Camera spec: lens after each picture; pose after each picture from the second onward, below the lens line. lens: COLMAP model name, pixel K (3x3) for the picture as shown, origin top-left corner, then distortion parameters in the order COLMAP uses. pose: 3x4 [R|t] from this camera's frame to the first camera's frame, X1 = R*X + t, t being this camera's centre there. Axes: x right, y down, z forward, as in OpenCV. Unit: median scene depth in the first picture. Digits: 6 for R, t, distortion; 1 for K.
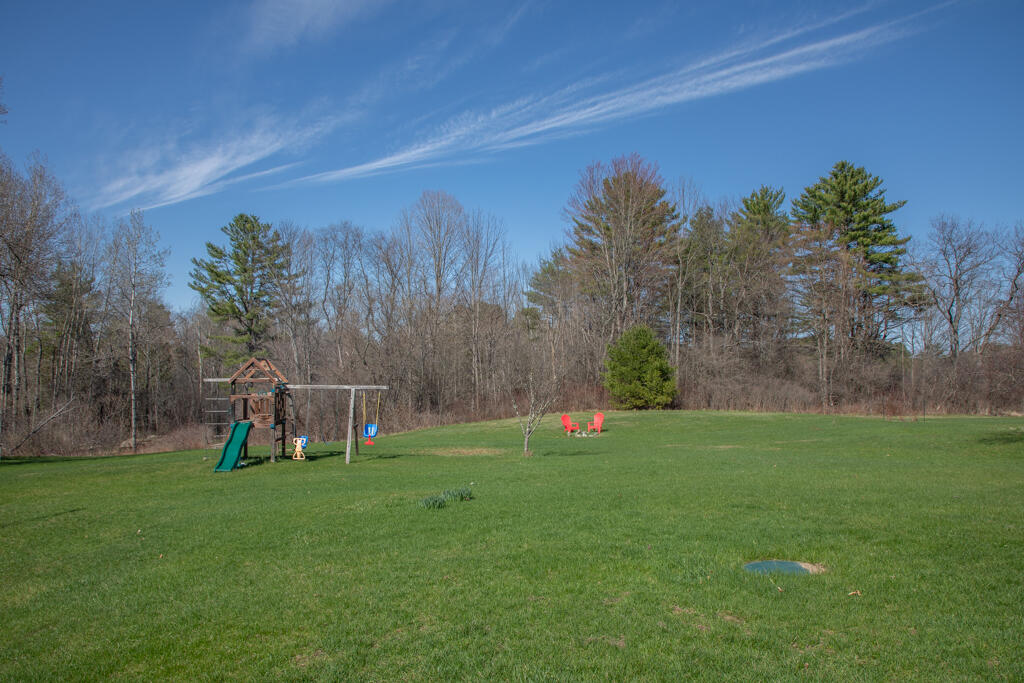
lens RADIAL K [[705.0, 0, 514.1], [0, 705.0, 347.8], [0, 0, 1]] dist [-0.109415, 0.049832]
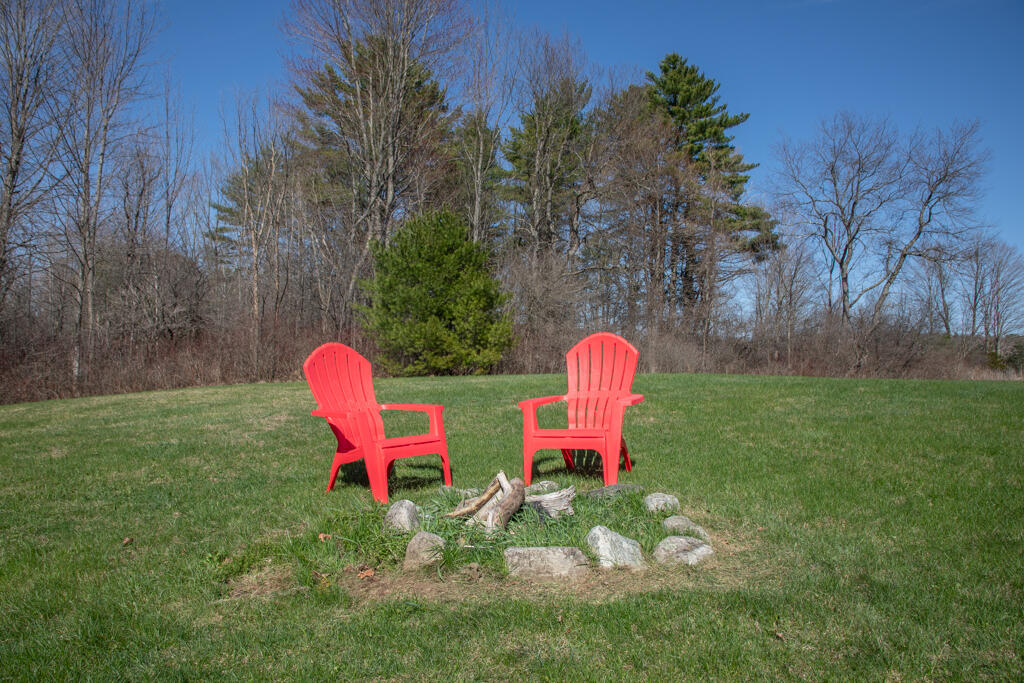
lens RADIAL K [[684.5, 0, 510.4], [0, 684.5, 360.7], [0, 0, 1]] dist [-0.074900, 0.000696]
pose [[0.913445, 0.016424, 0.406632, 0.007468], [-0.039138, 0.998099, 0.047605, 0.013260], [-0.405077, -0.059399, 0.912351, 0.137737]]
